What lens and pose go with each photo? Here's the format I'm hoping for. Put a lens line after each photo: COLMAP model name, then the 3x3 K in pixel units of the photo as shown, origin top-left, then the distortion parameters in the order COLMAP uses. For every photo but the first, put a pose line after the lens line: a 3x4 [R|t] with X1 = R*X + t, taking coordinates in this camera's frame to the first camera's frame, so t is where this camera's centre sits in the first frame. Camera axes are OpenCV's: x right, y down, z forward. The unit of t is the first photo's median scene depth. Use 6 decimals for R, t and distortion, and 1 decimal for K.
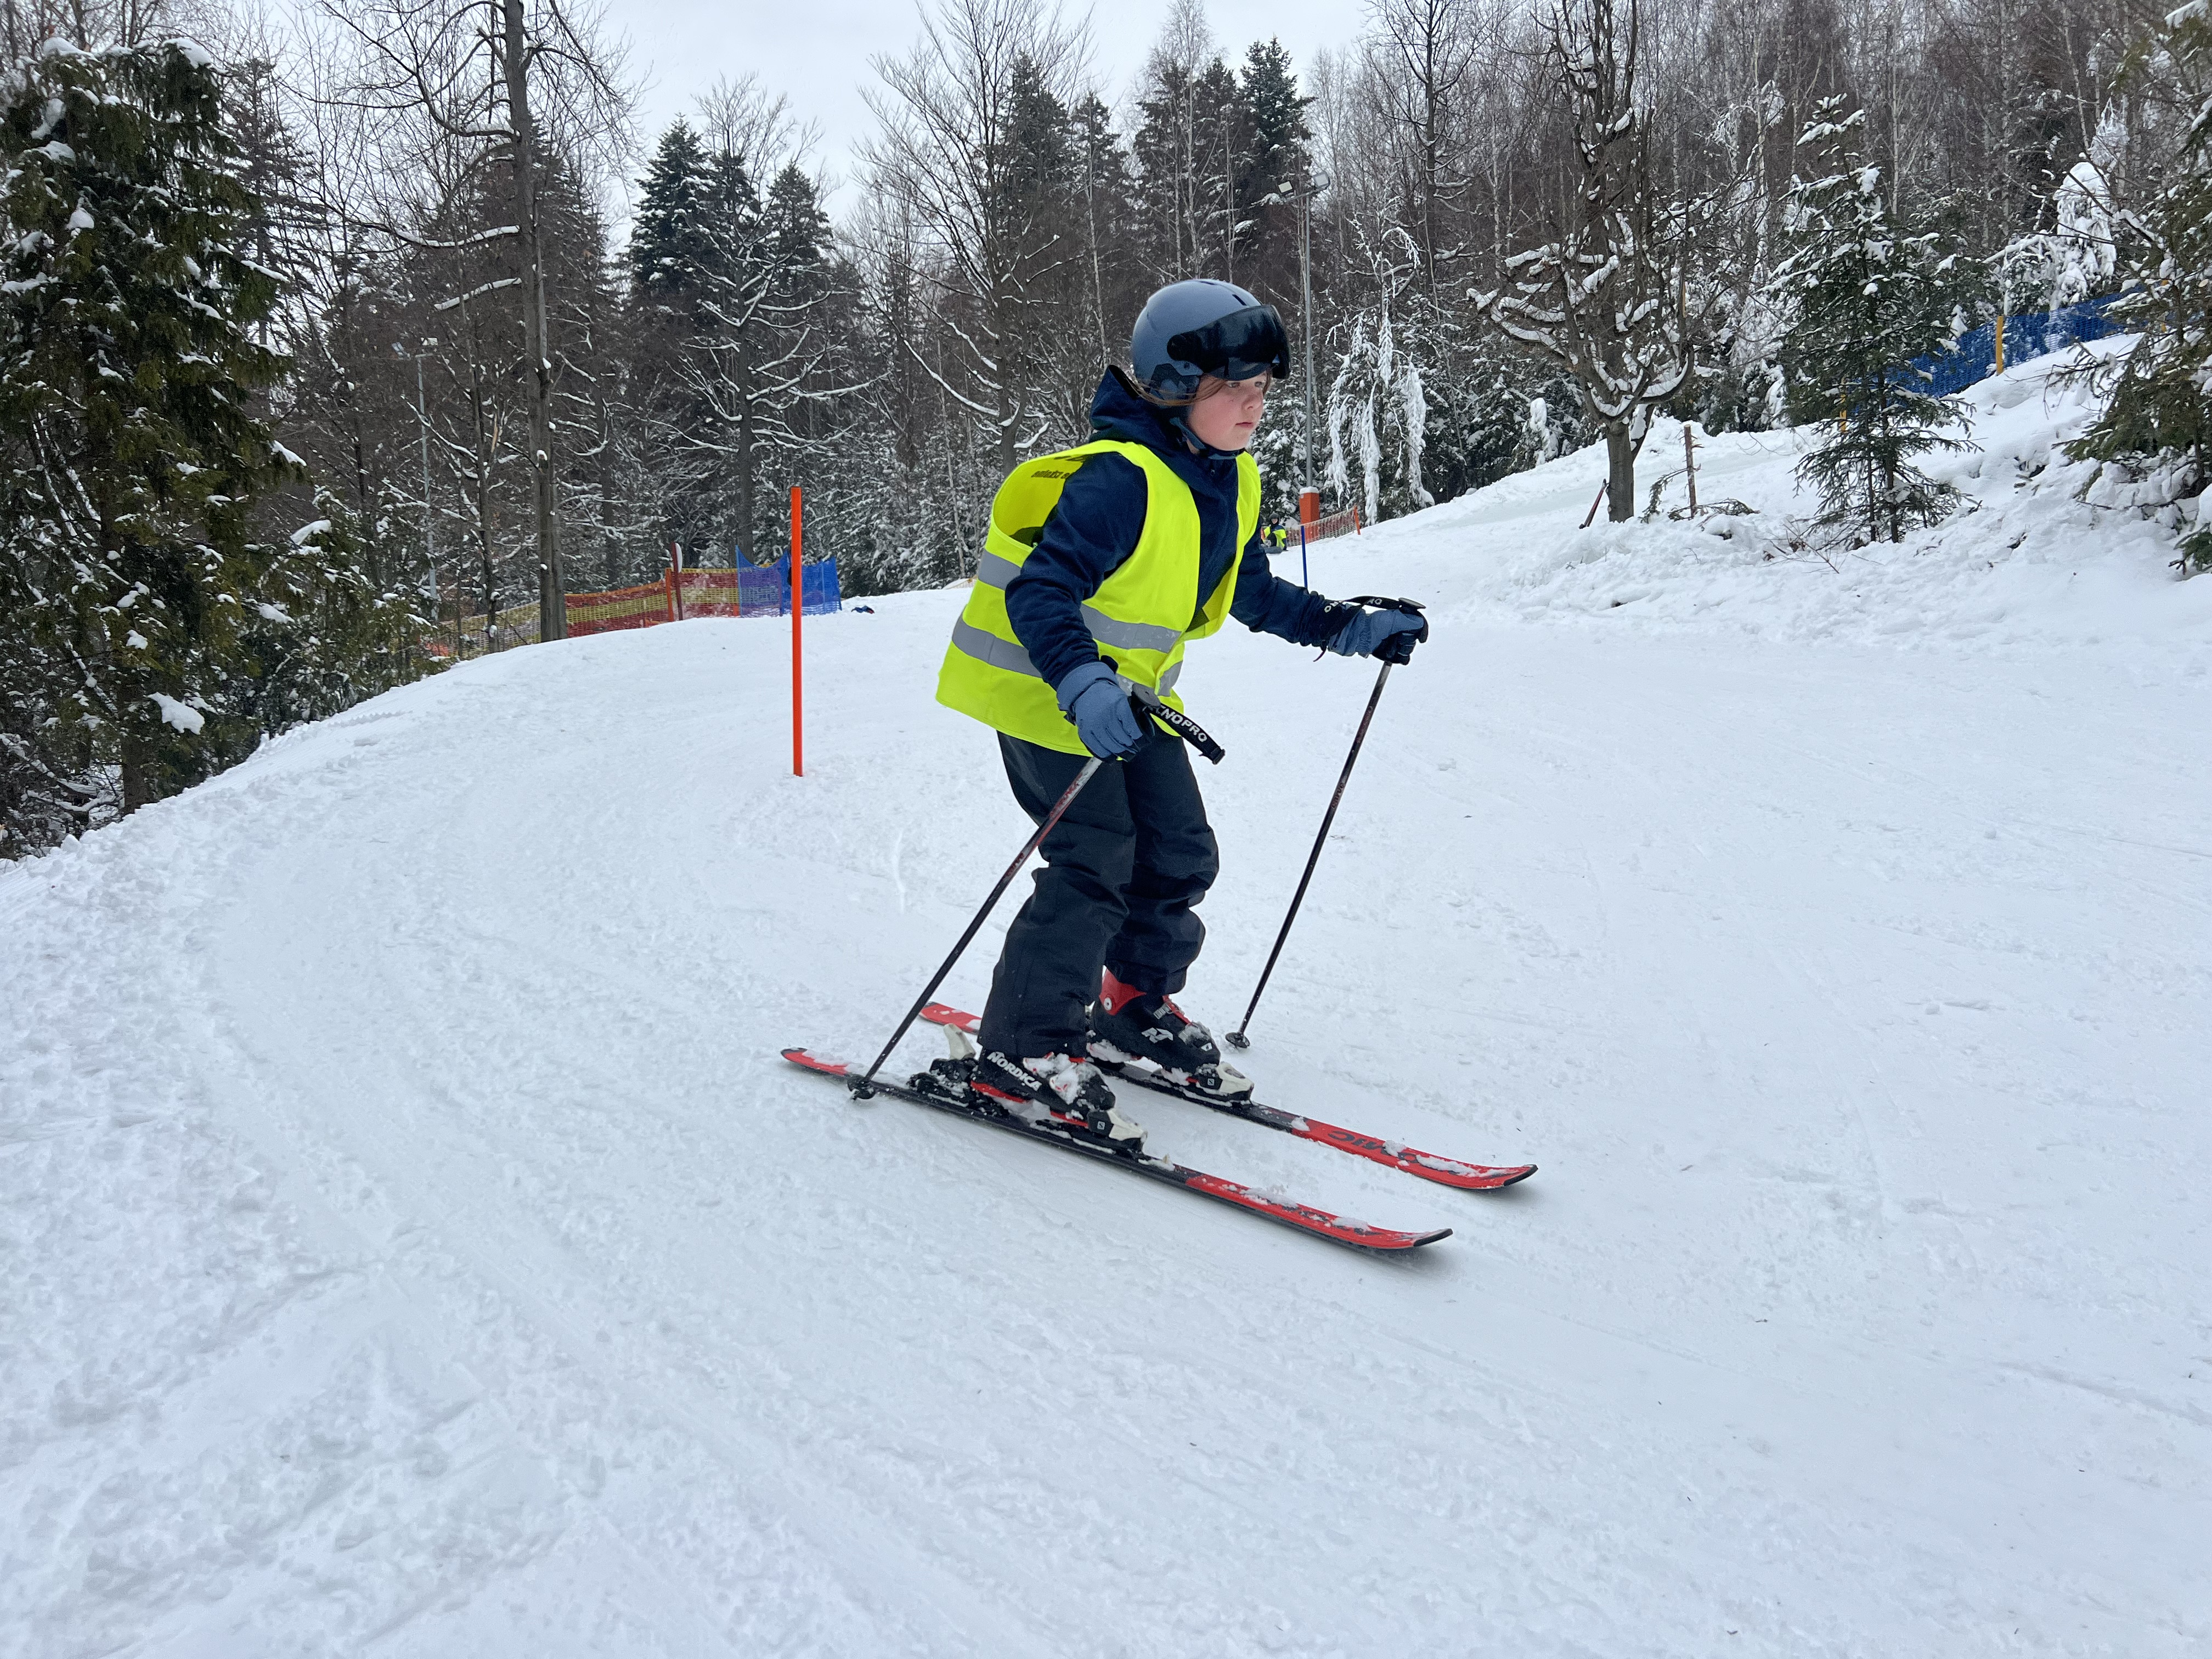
lens RADIAL K [[1660.6, 0, 1089.7], [0, 1660.6, 812.6], [0, 0, 1]] dist [0.042618, -0.052223]
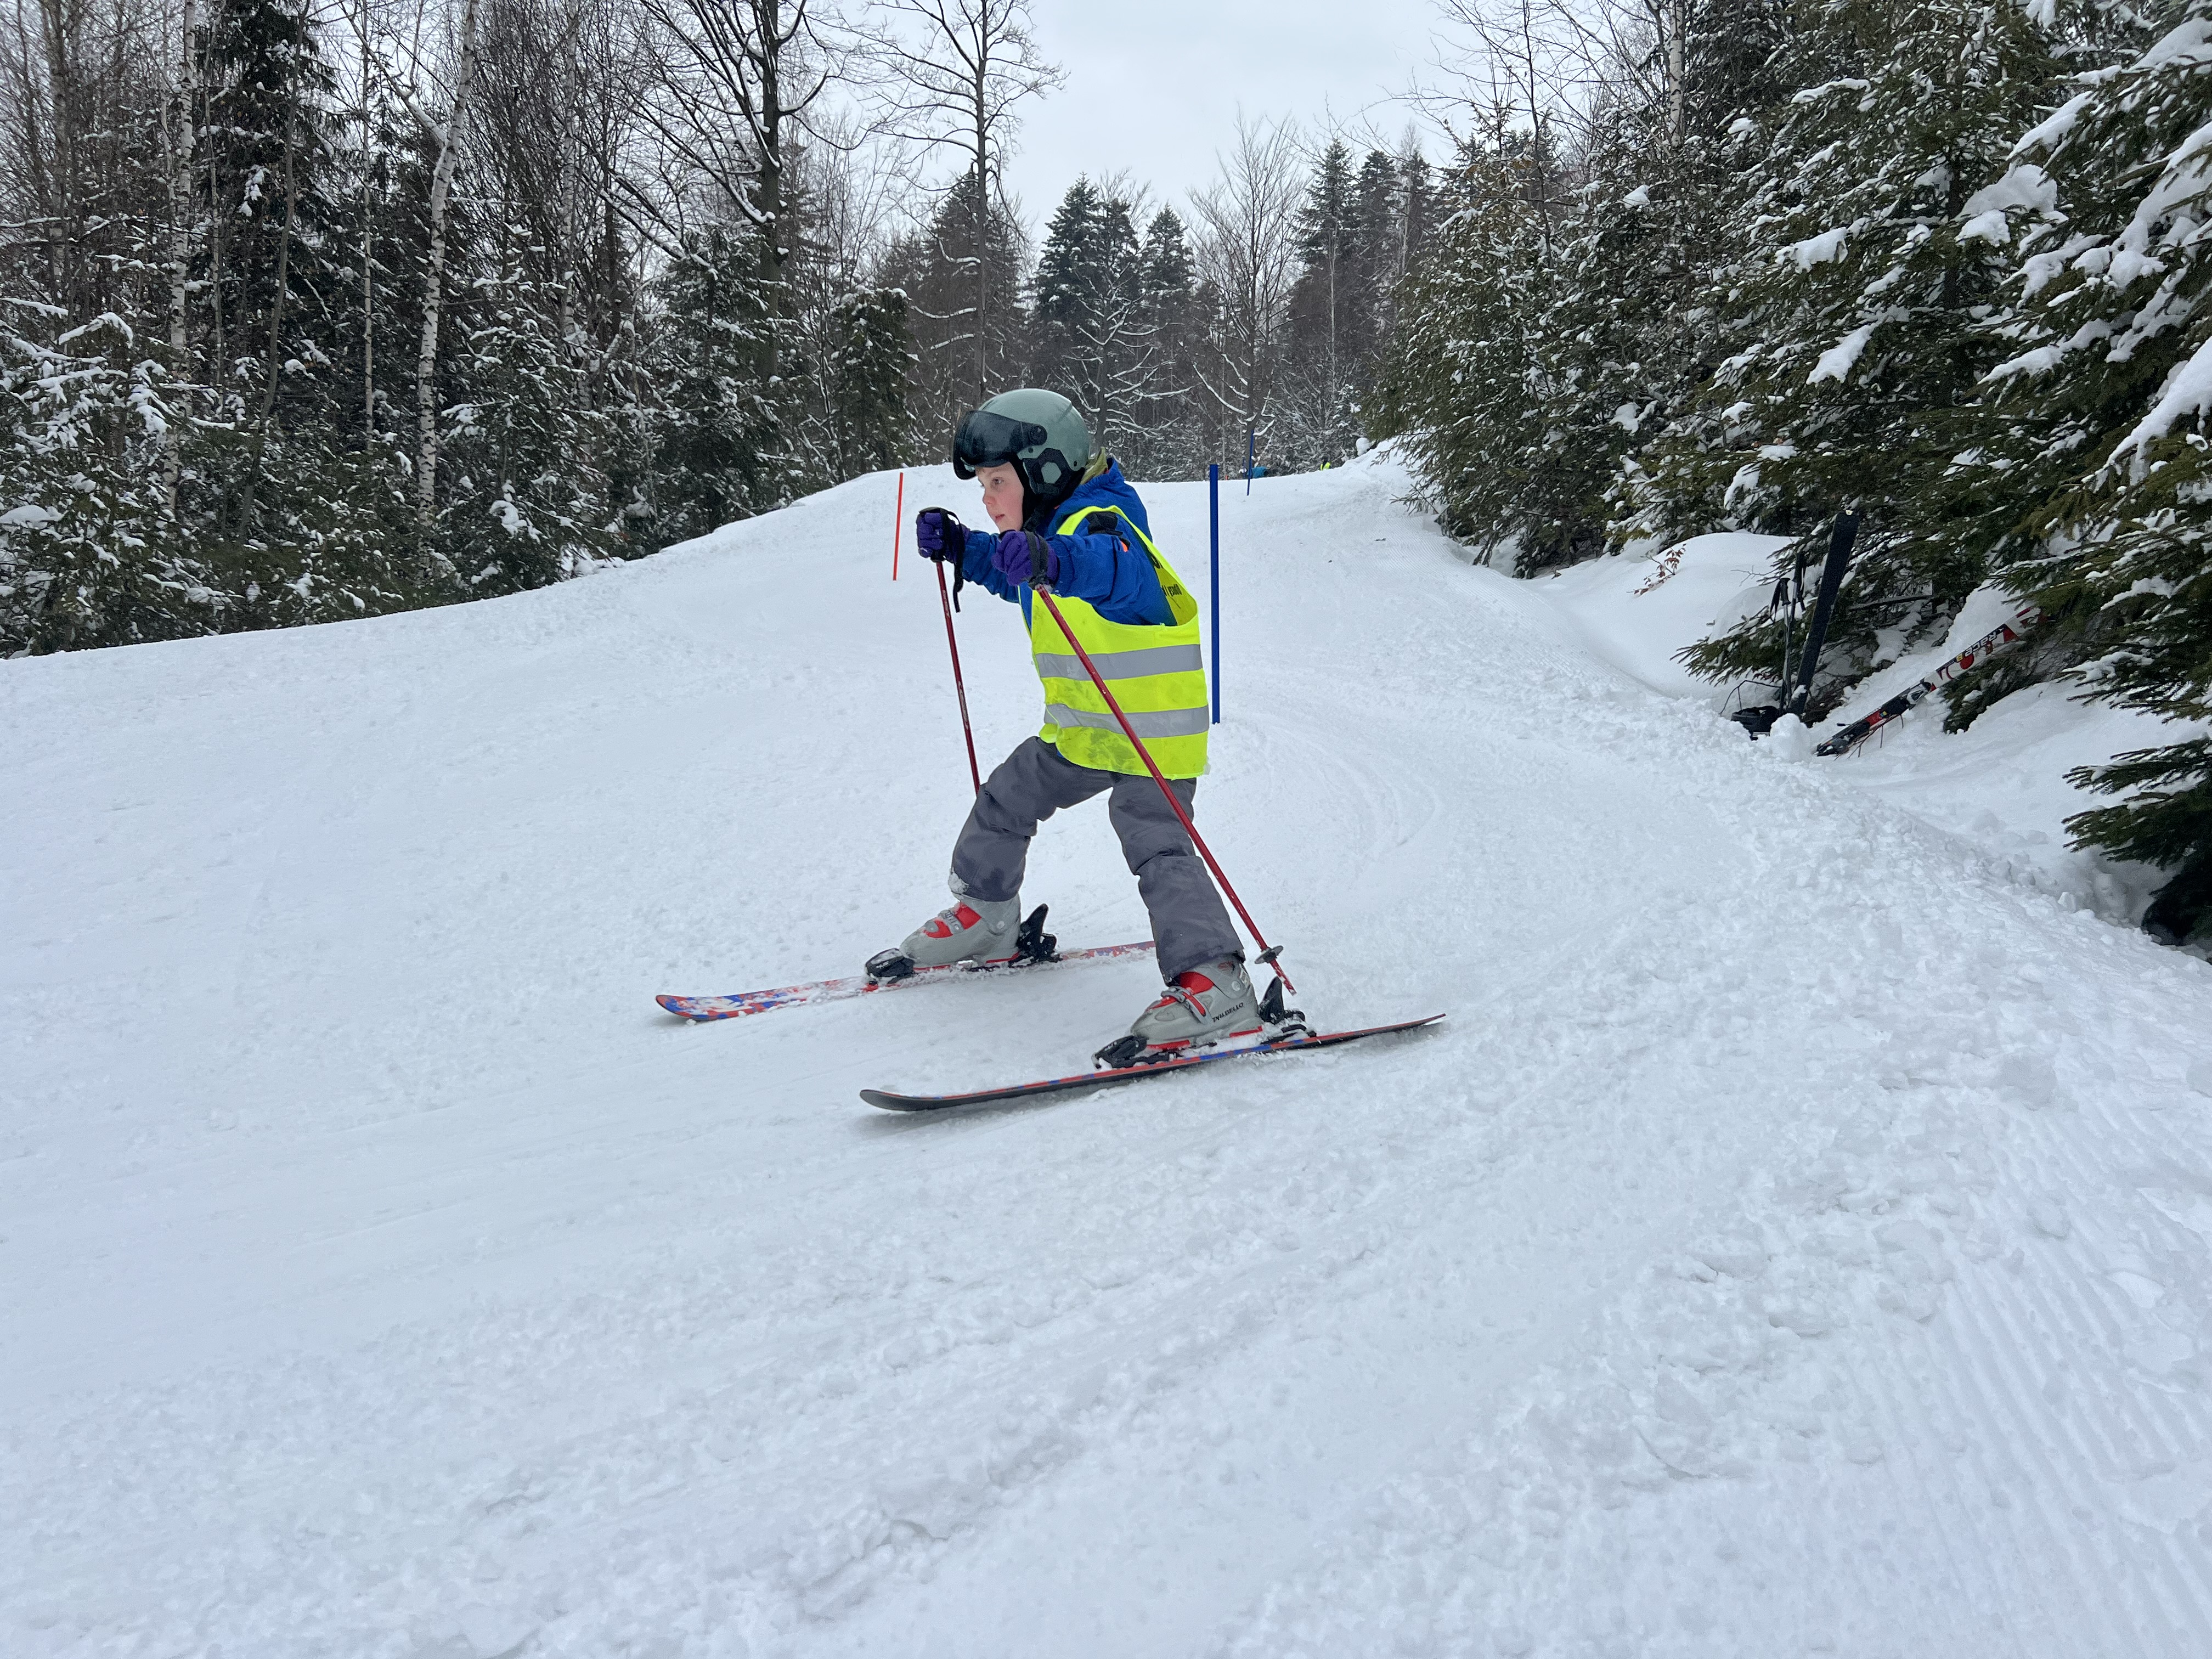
lens RADIAL K [[1660.6, 0, 1114.8], [0, 1660.6, 830.7], [0, 0, 1]] dist [0.042618, -0.052223]
pose [[0.976812, 0.090900, -0.193846, 0.104030], [-0.088602, 0.995856, 0.020513, 0.084476], [0.194907, -0.002862, 0.980818, -0.362930]]
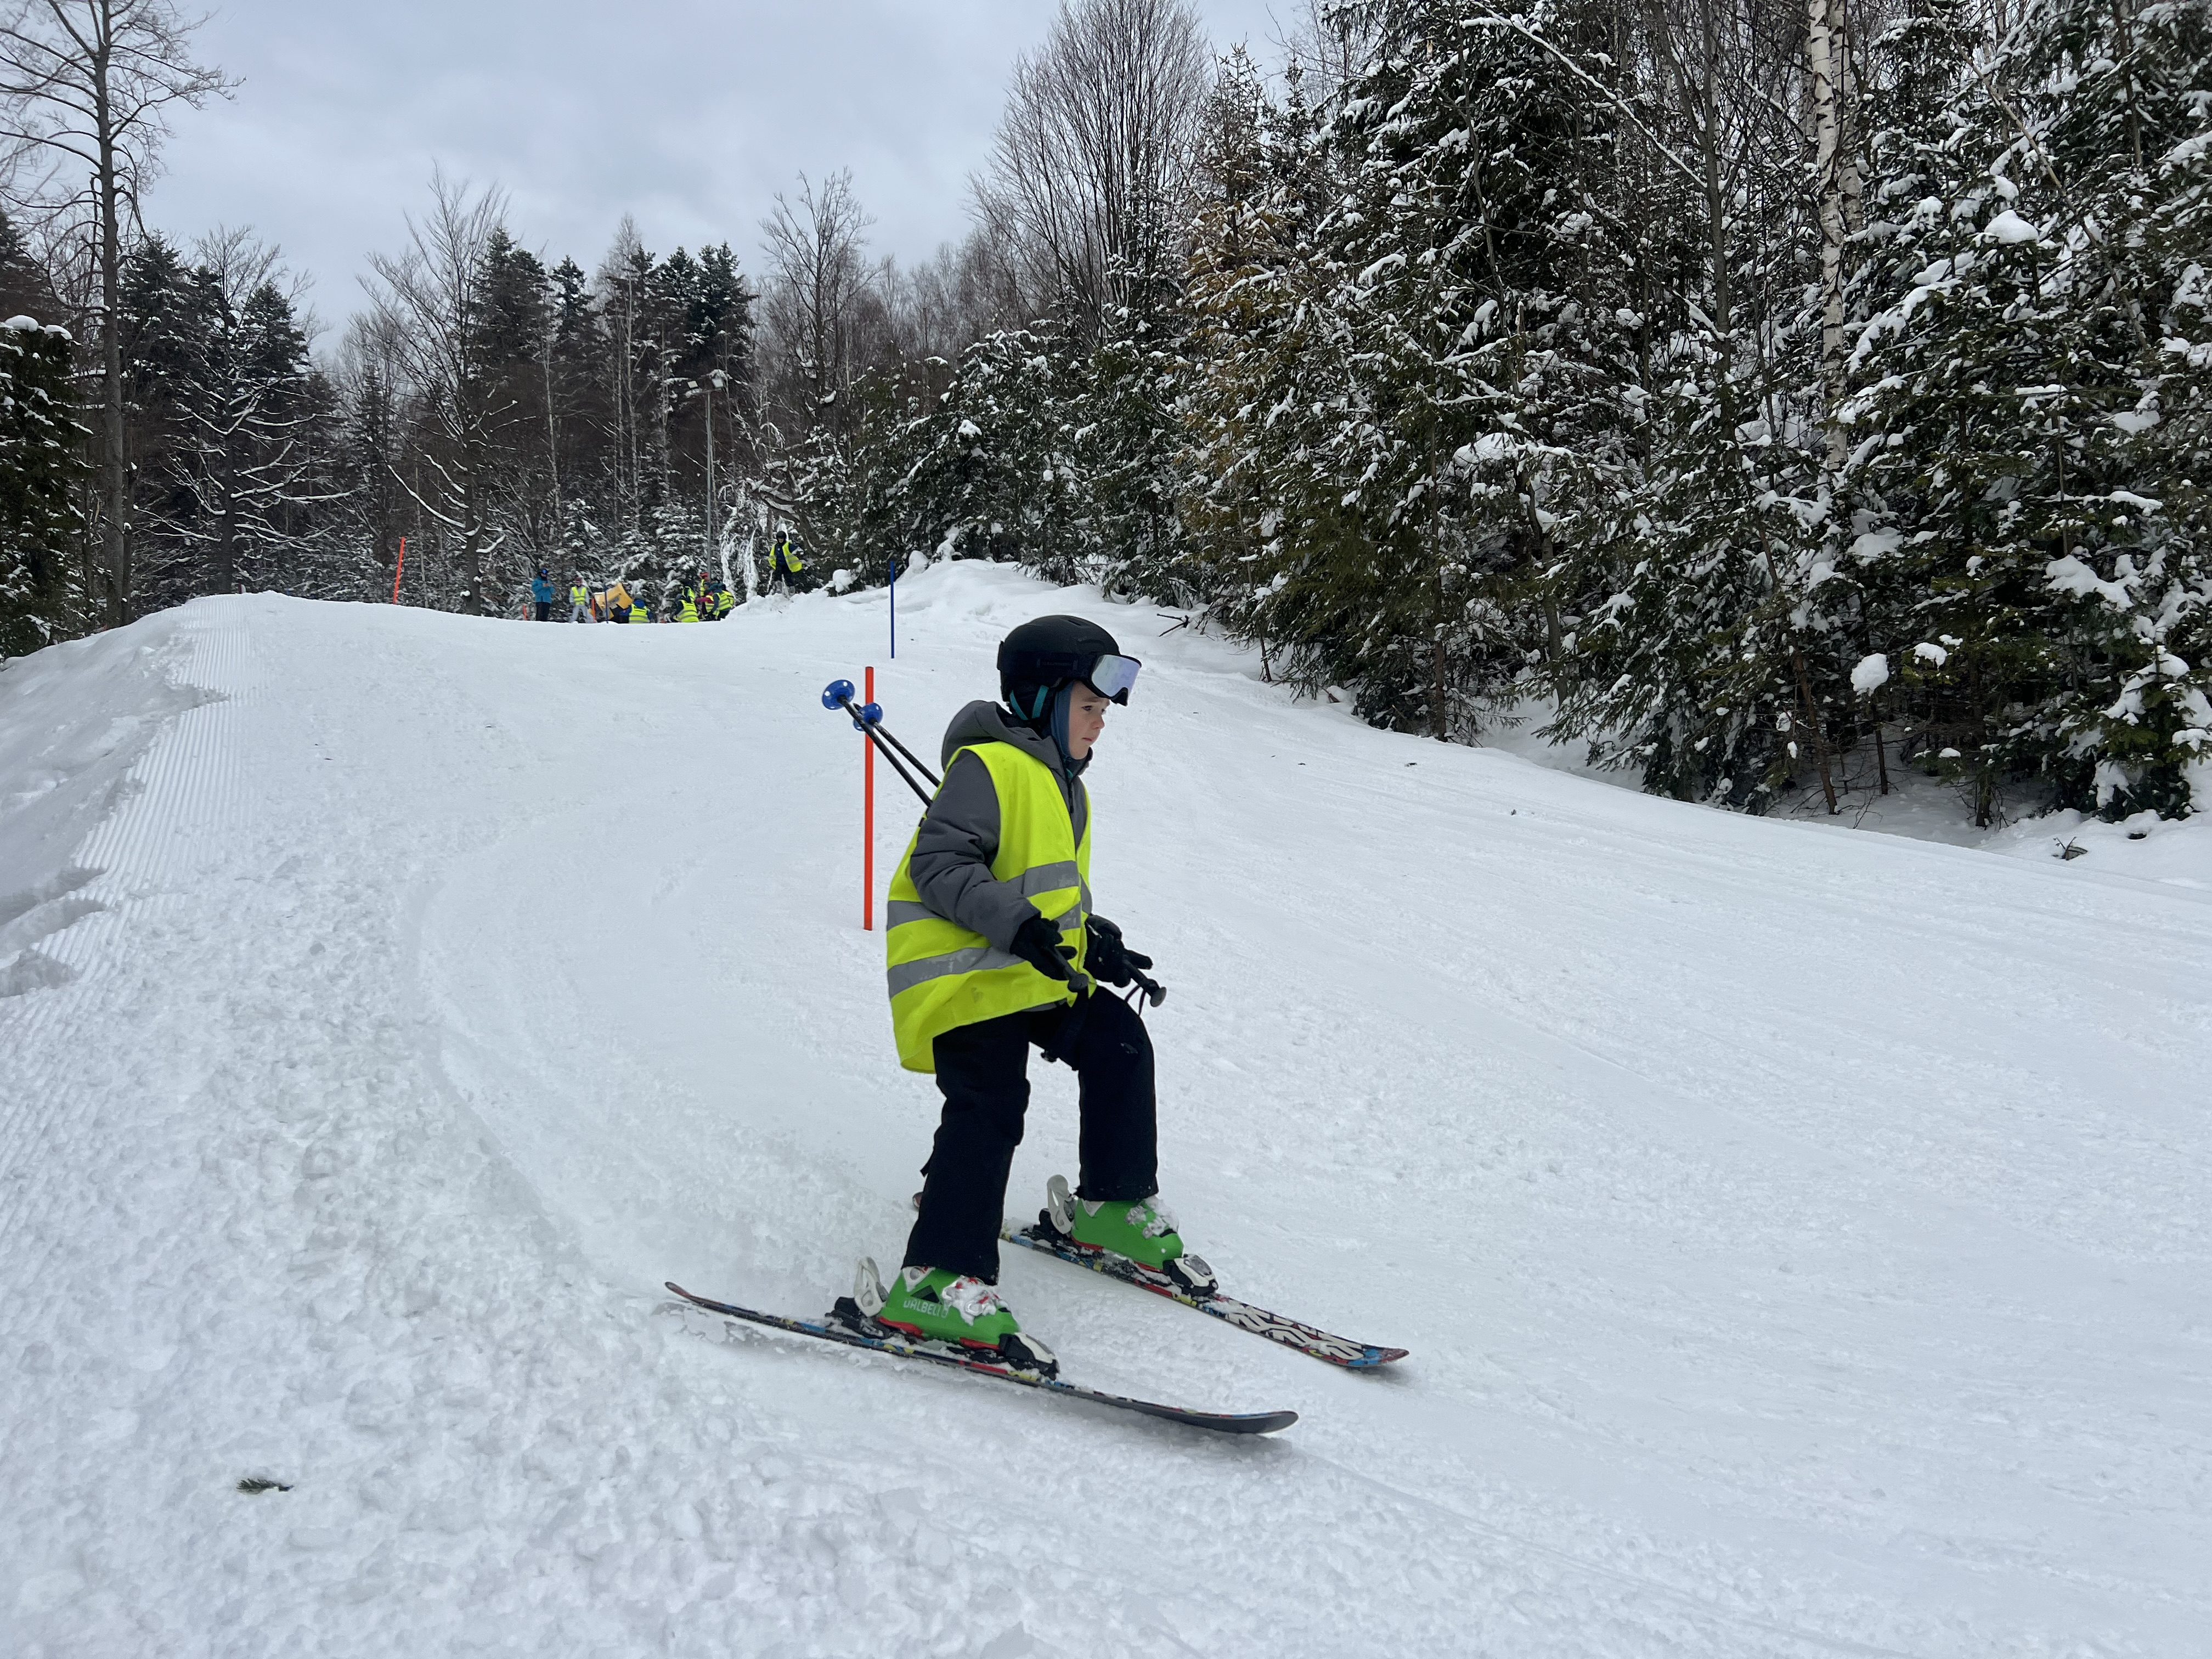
lens RADIAL K [[1660.6, 0, 1131.7], [0, 1660.6, 809.1], [0, 0, 1]] dist [0.042618, -0.052223]
pose [[0.947309, 0.028654, 0.319038, 0.018692], [-0.000683, 0.996169, -0.087442, 0.060593], [-0.320321, 0.082616, 0.943700, -0.244946]]
